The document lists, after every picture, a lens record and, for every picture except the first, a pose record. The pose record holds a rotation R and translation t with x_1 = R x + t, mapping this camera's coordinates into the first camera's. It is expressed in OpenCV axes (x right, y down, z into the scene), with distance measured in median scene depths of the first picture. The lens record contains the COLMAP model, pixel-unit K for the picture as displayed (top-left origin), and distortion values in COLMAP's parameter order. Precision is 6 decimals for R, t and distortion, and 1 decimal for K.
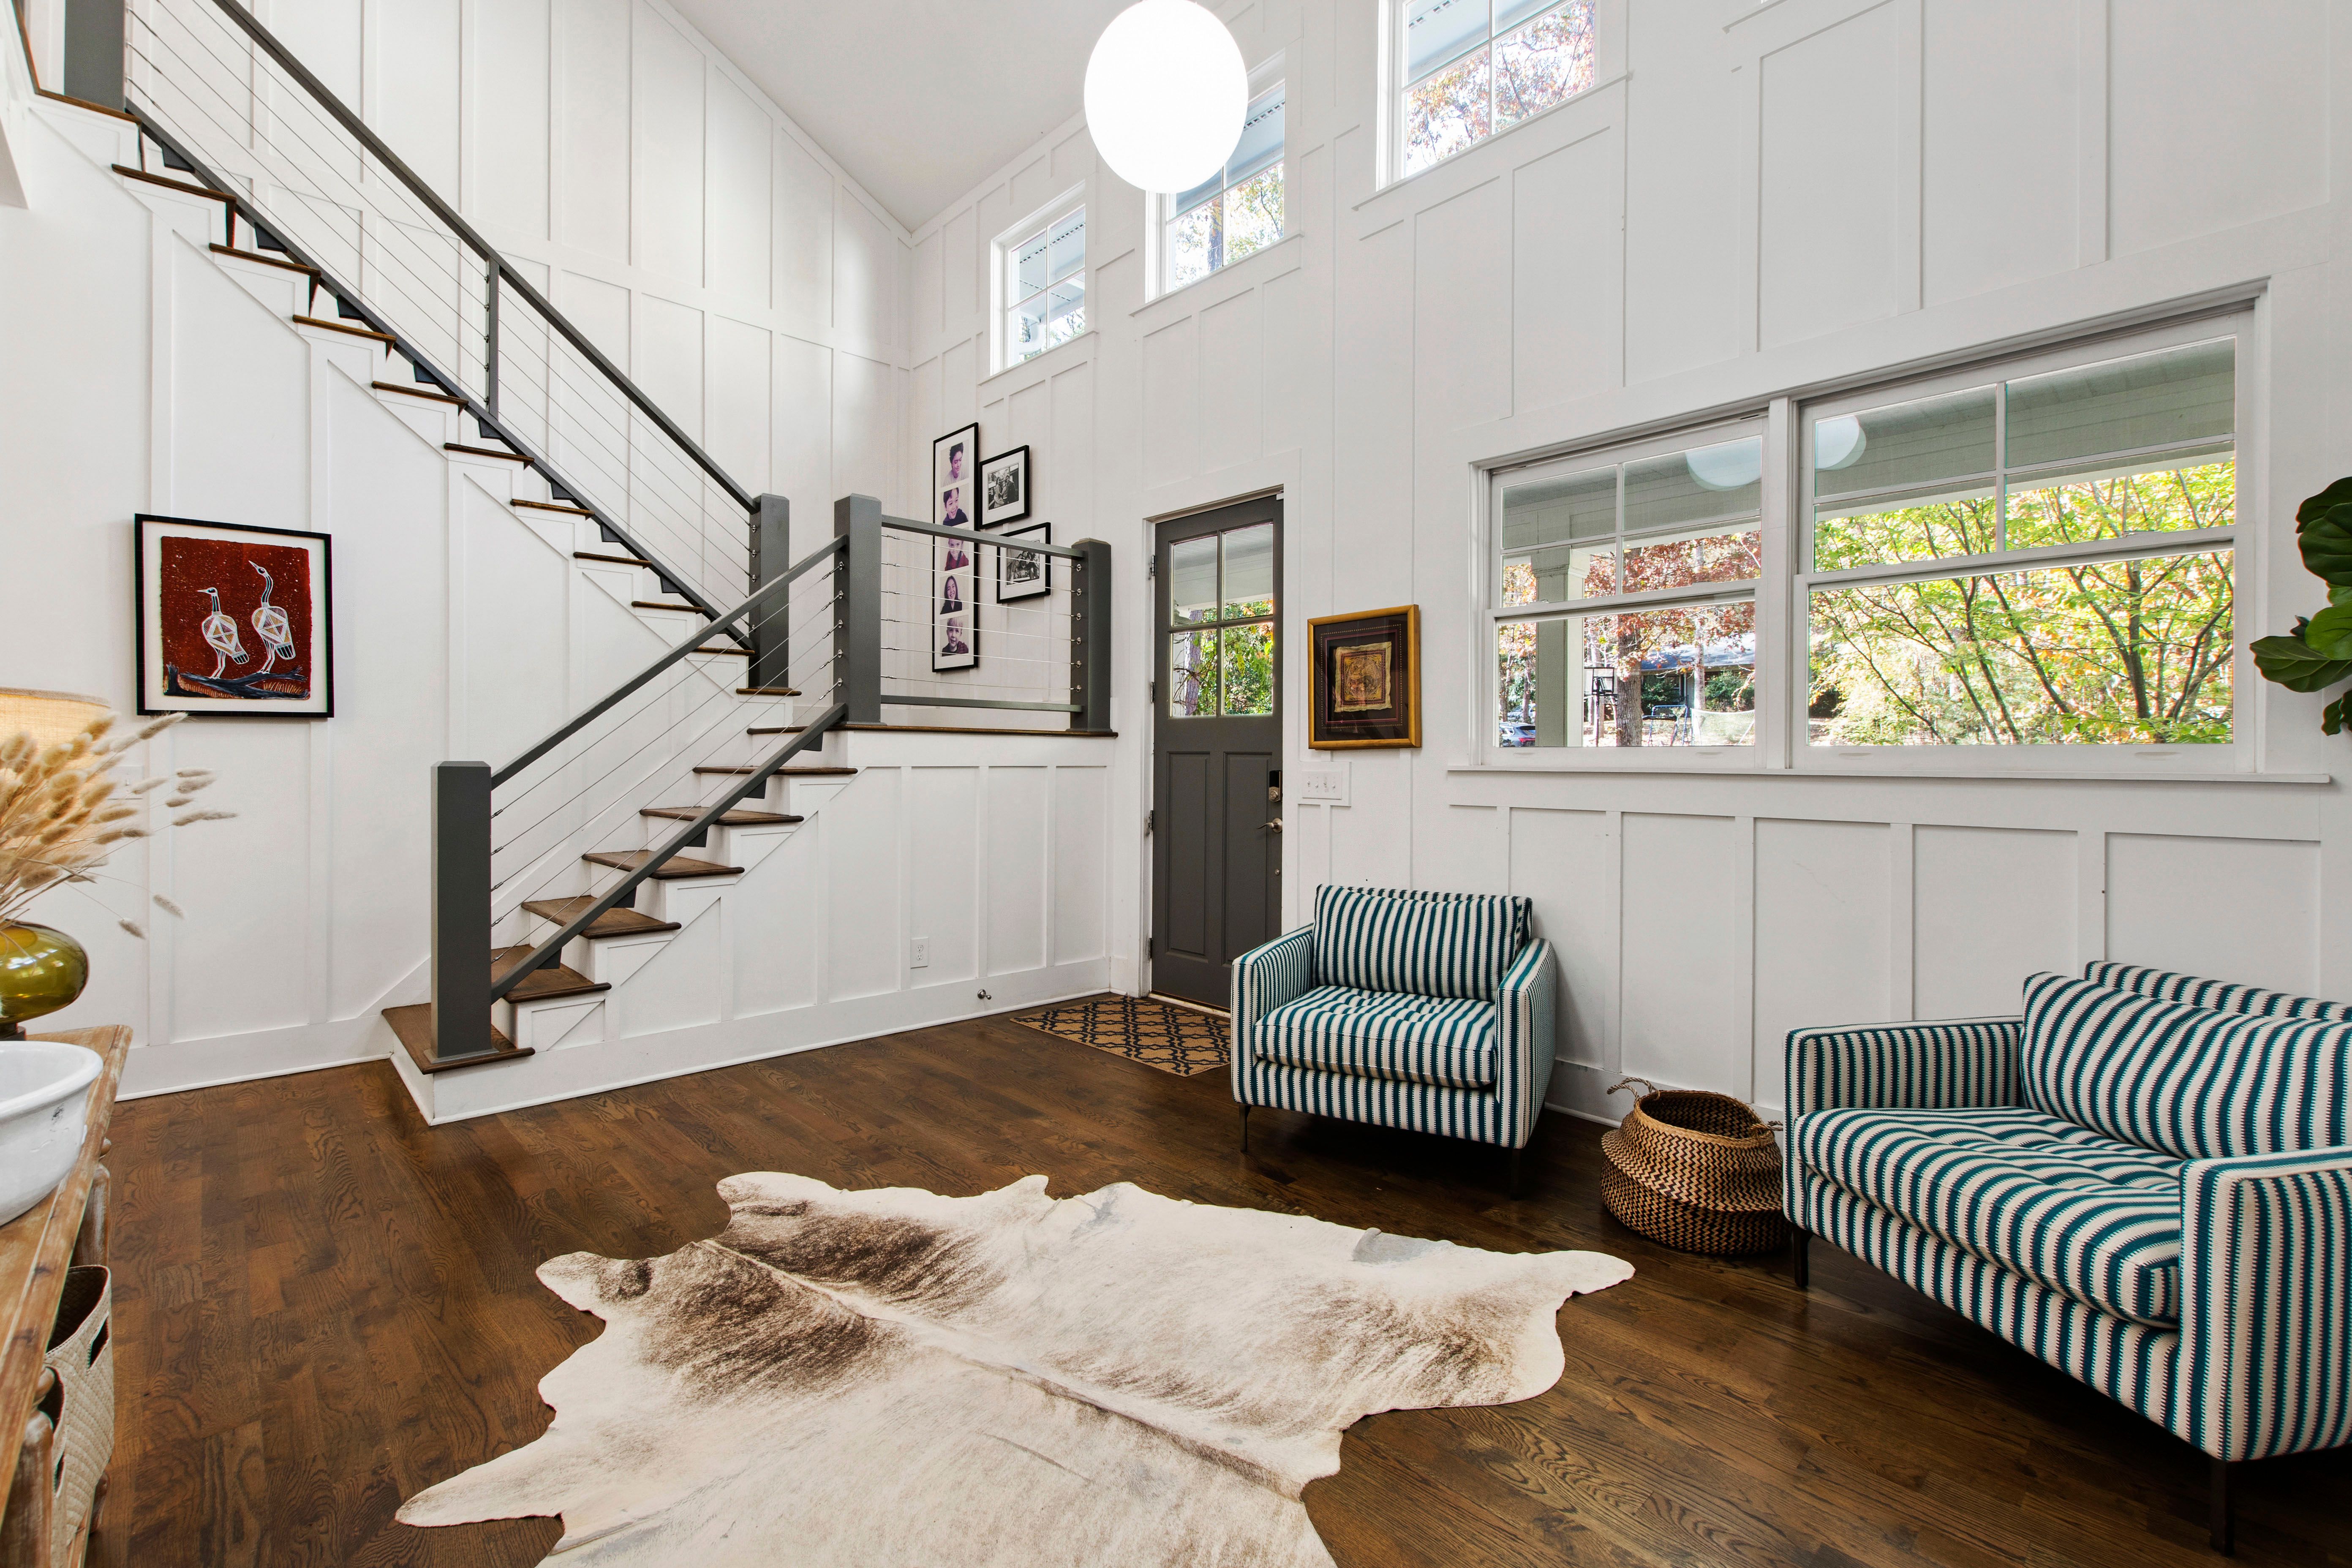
lens RADIAL K [[1019.2, 0, 1166.5], [0, 1019.2, 752.7], [0, 0, 1]] dist [0.002859, -0.001502]
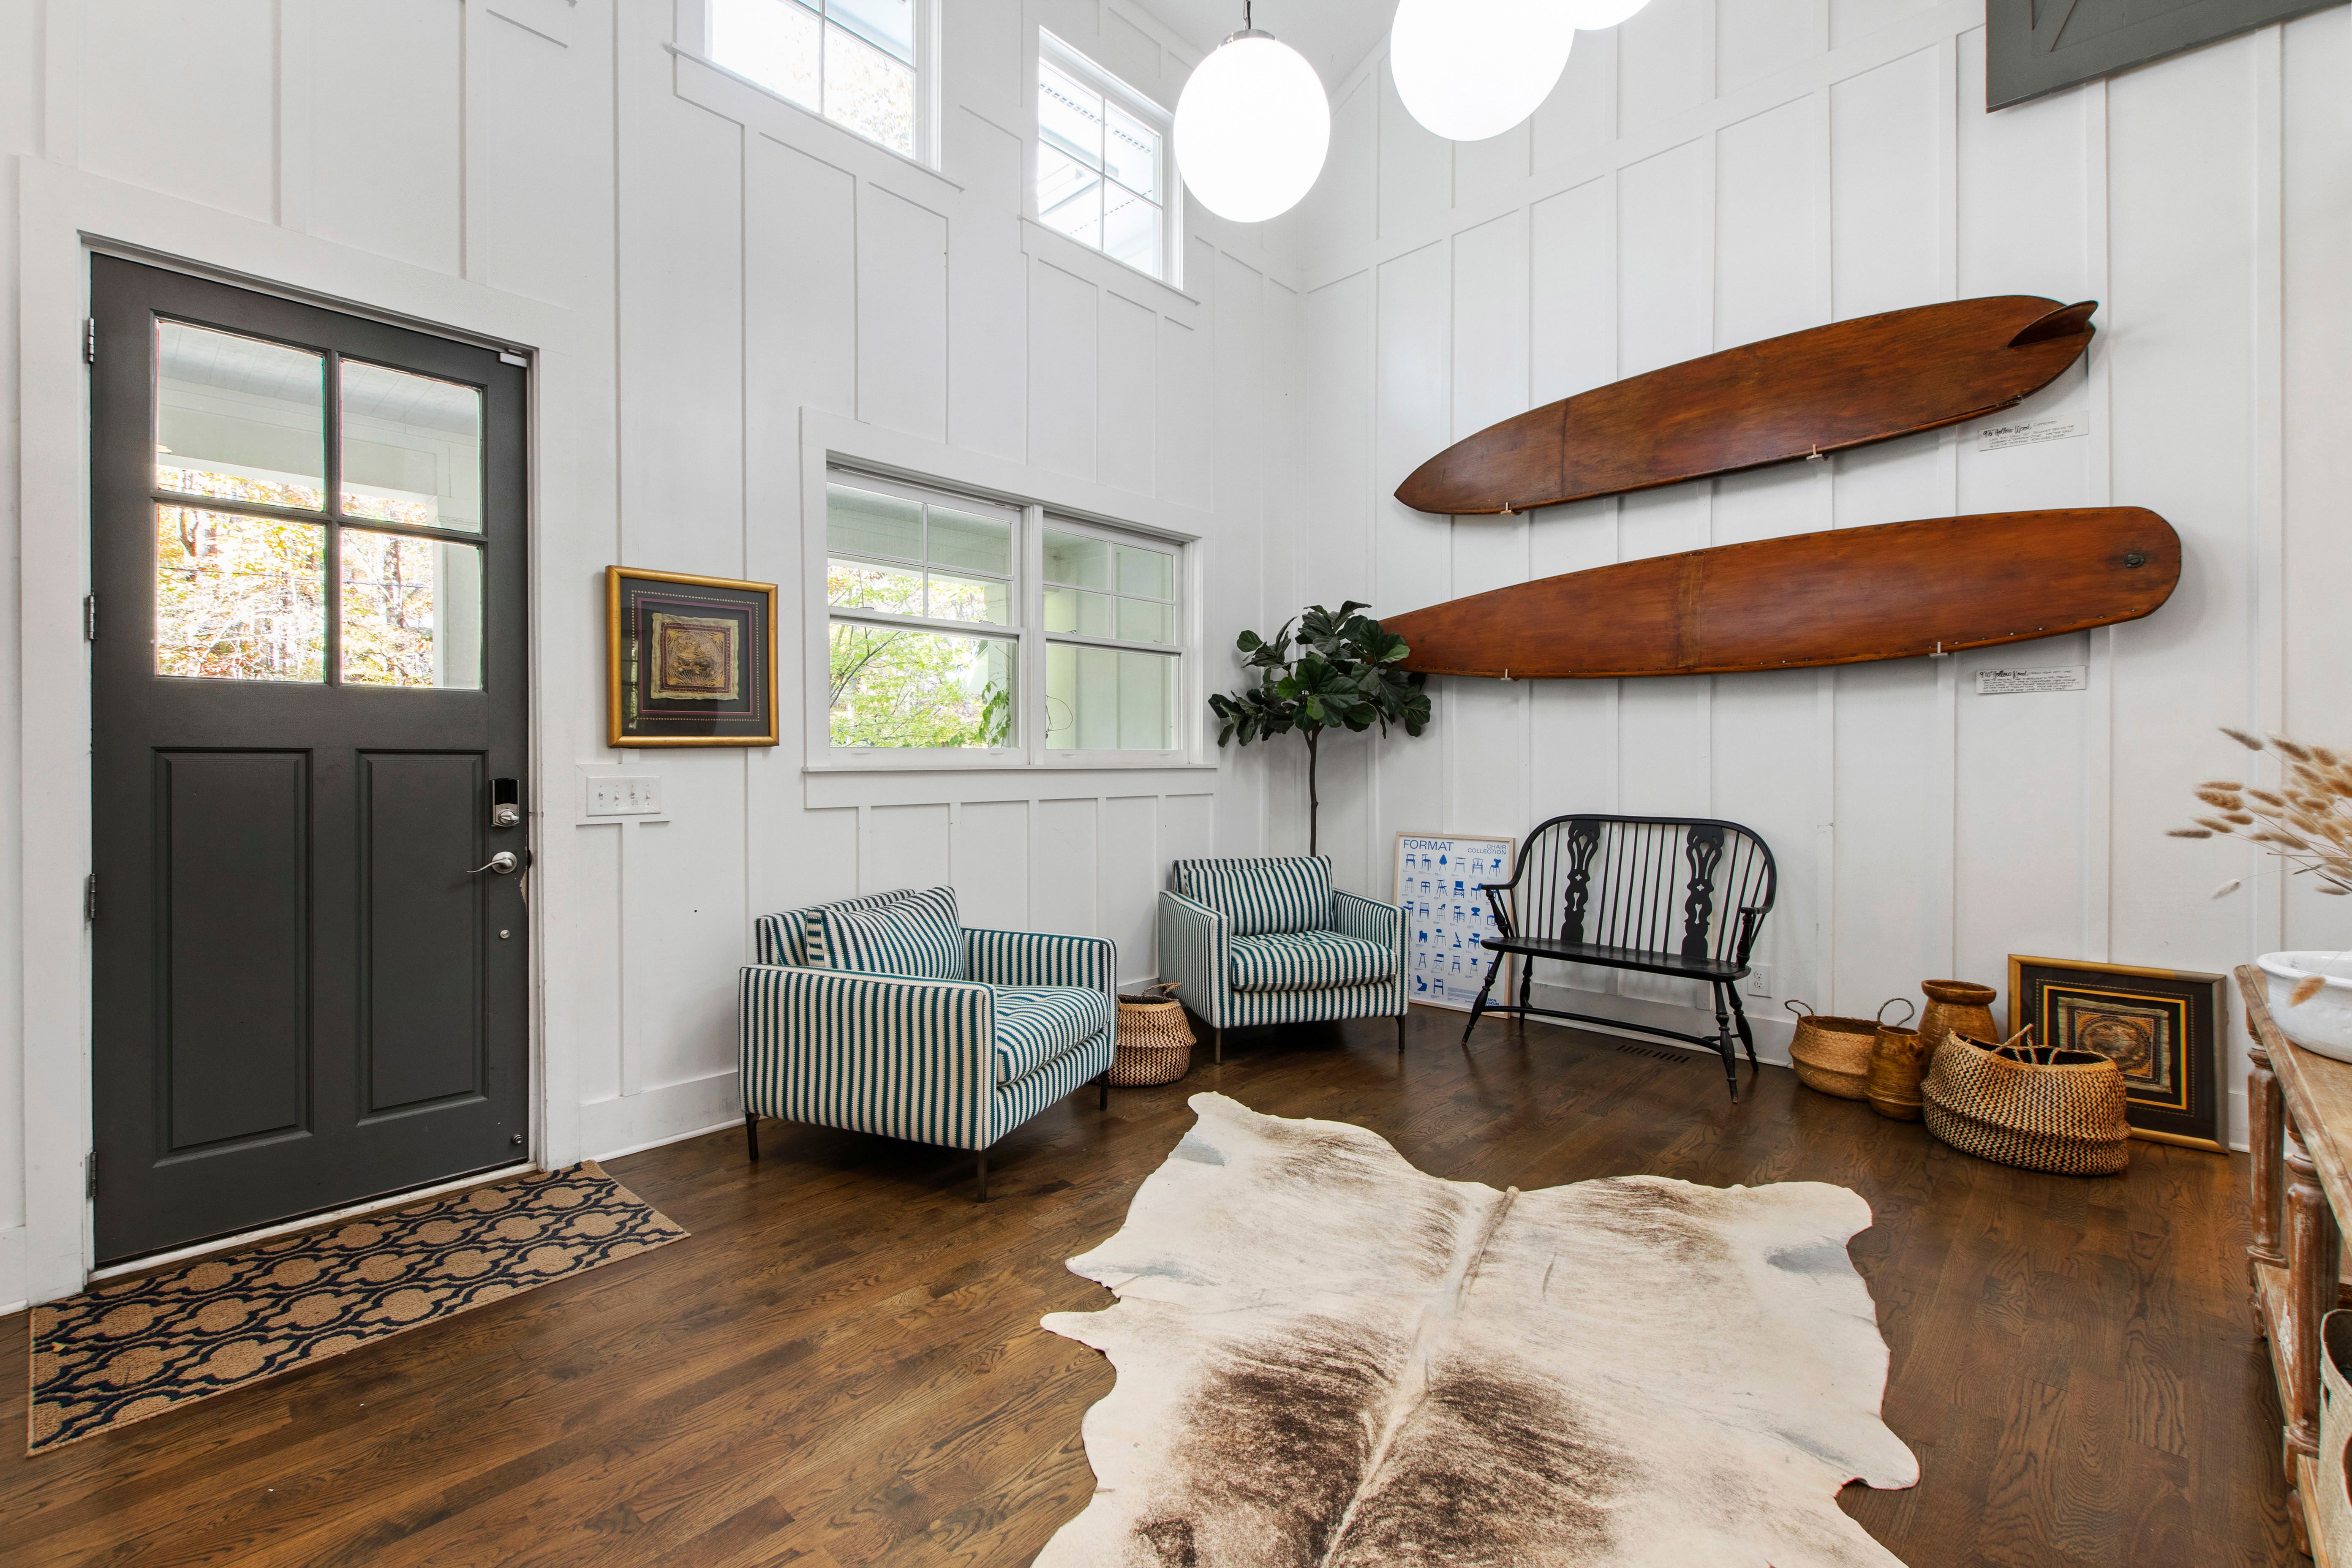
lens RADIAL K [[1019.2, 0, 1153.7], [0, 1019.2, 762.4], [0, 0, 1]] dist [0.002859, -0.001502]
pose [[-0.048518, -0.007865, 0.998791, -0.674952], [-0.005793, 0.999954, 0.007593, -0.000444], [-0.998806, -0.005417, -0.048561, 0.741189]]
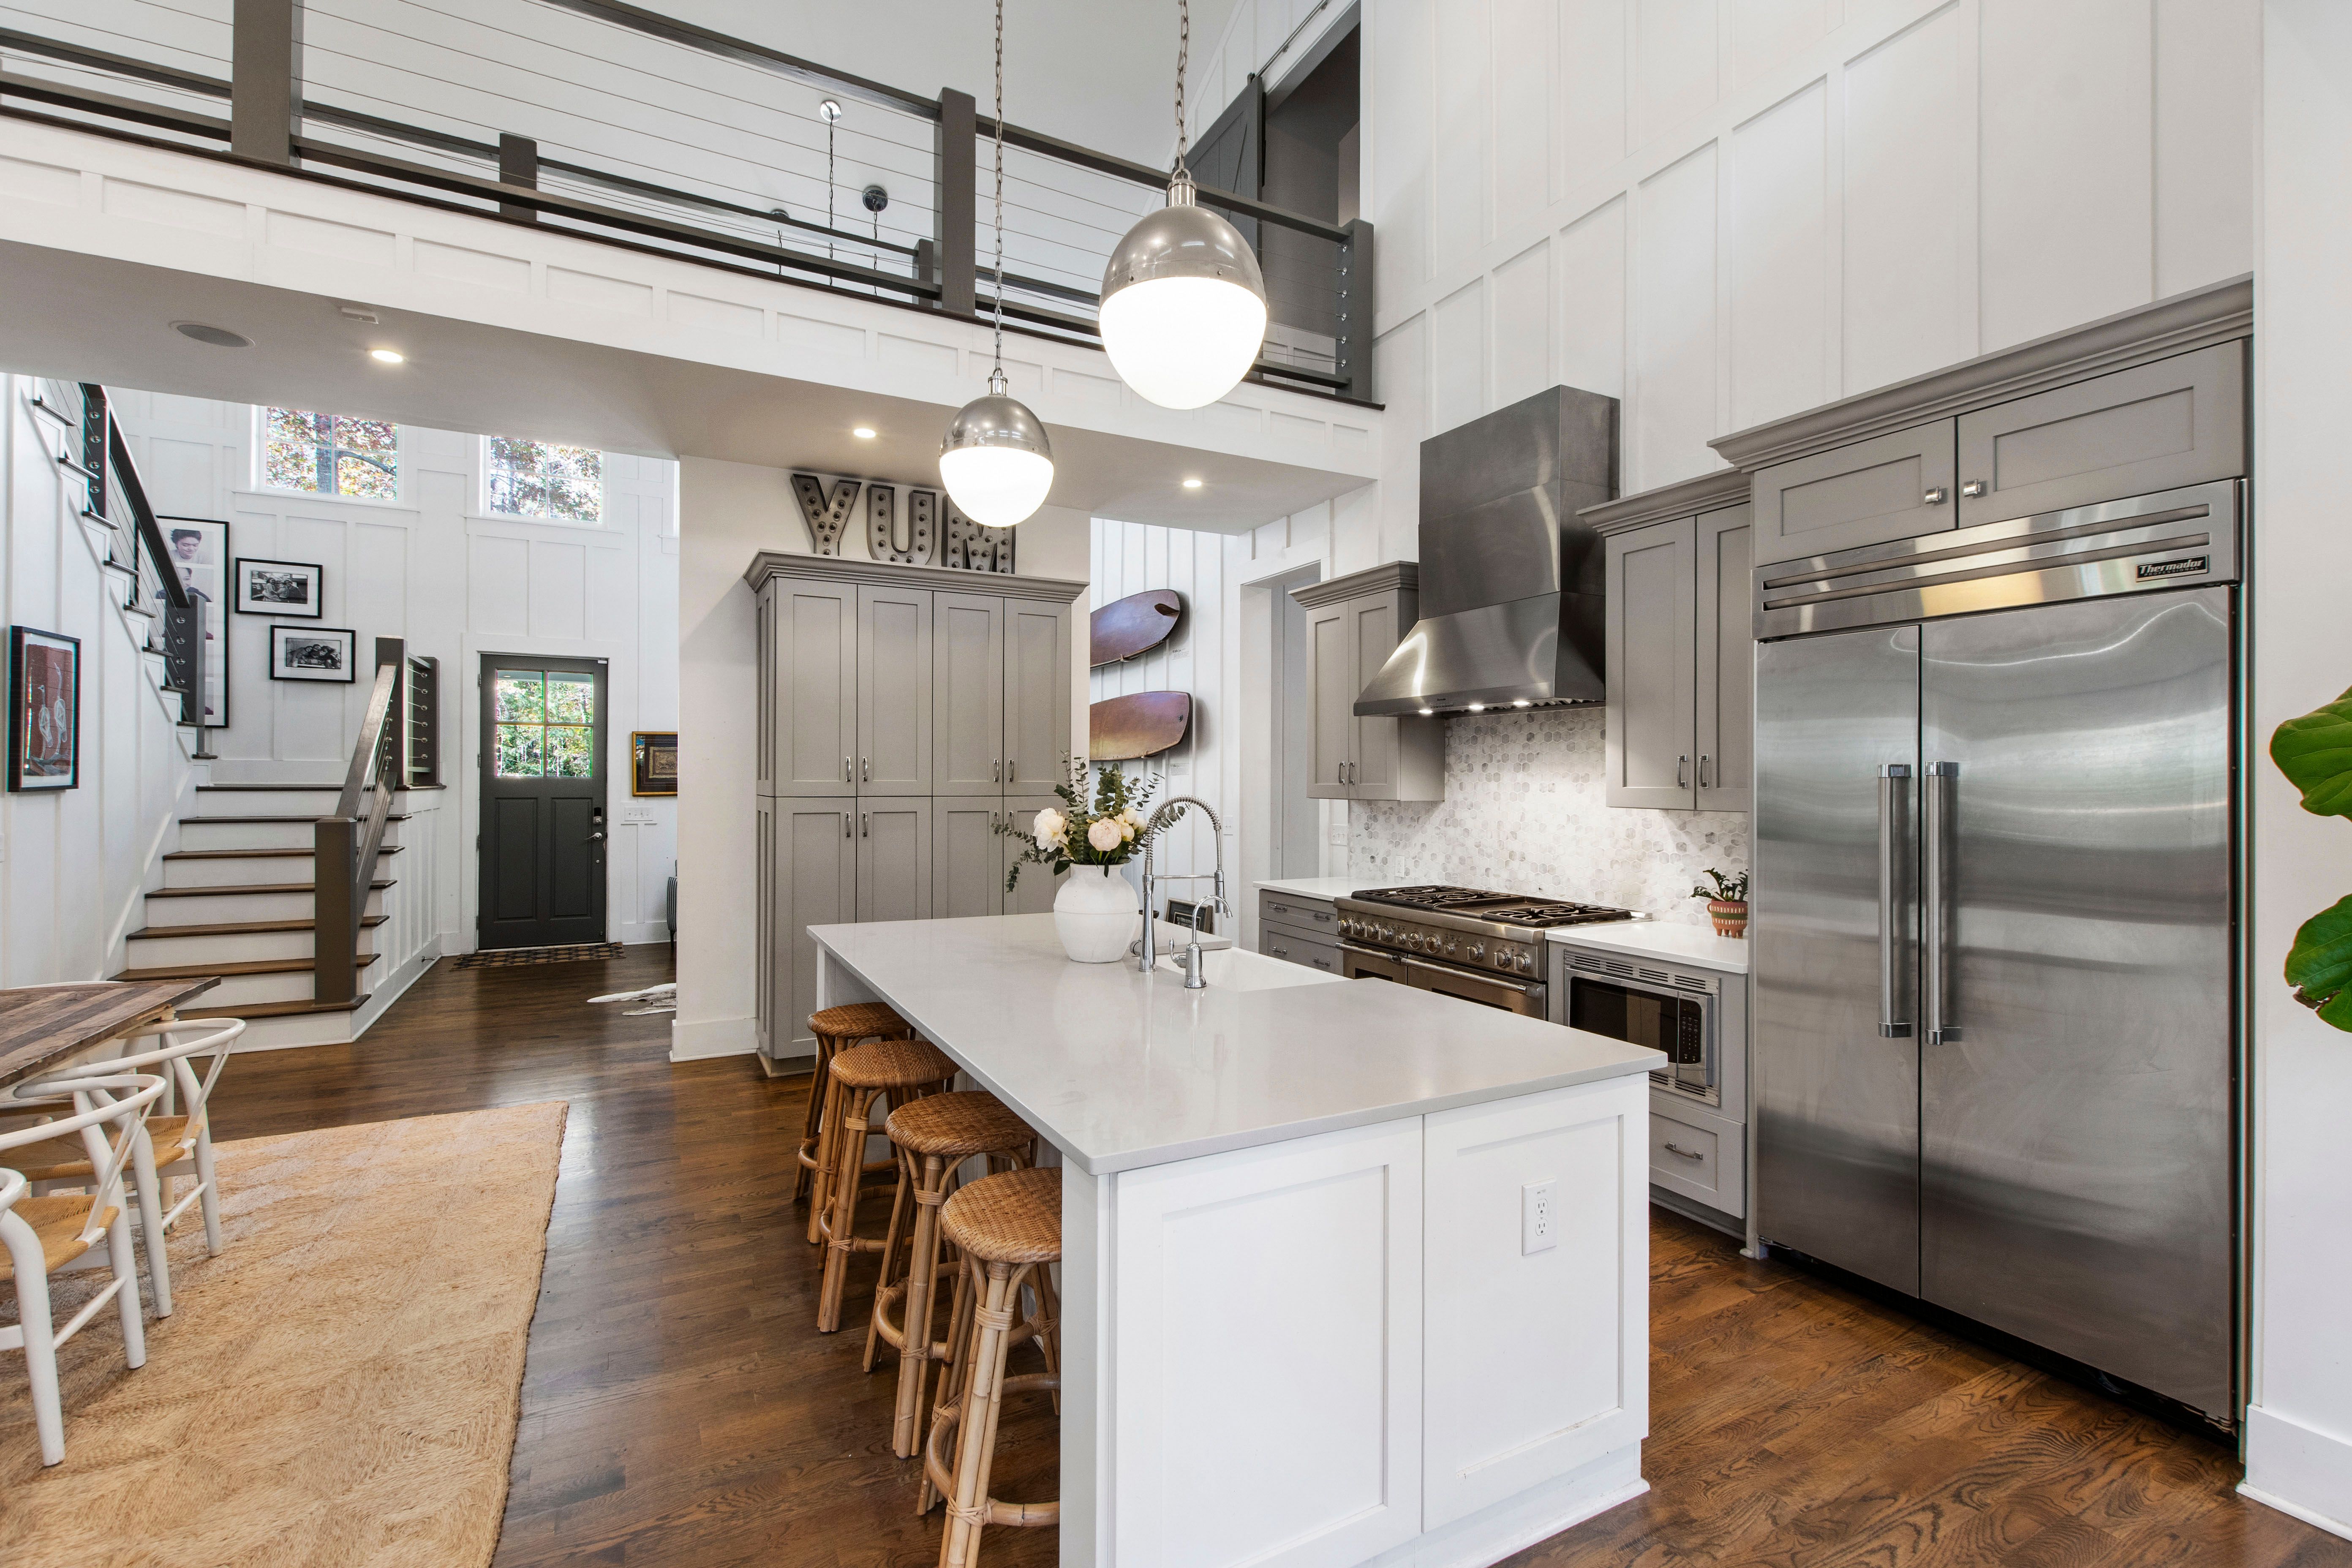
lens RADIAL K [[1019.2, 0, 1140.6], [0, 1019.2, 777.2], [0, 0, 1]] dist [0.002859, -0.001502]
pose [[0.292280, -0.004844, 0.956321, -1.659335], [-0.004306, 0.999970, 0.006381, -0.065101], [-0.956323, -0.005983, 0.292250, -0.592343]]
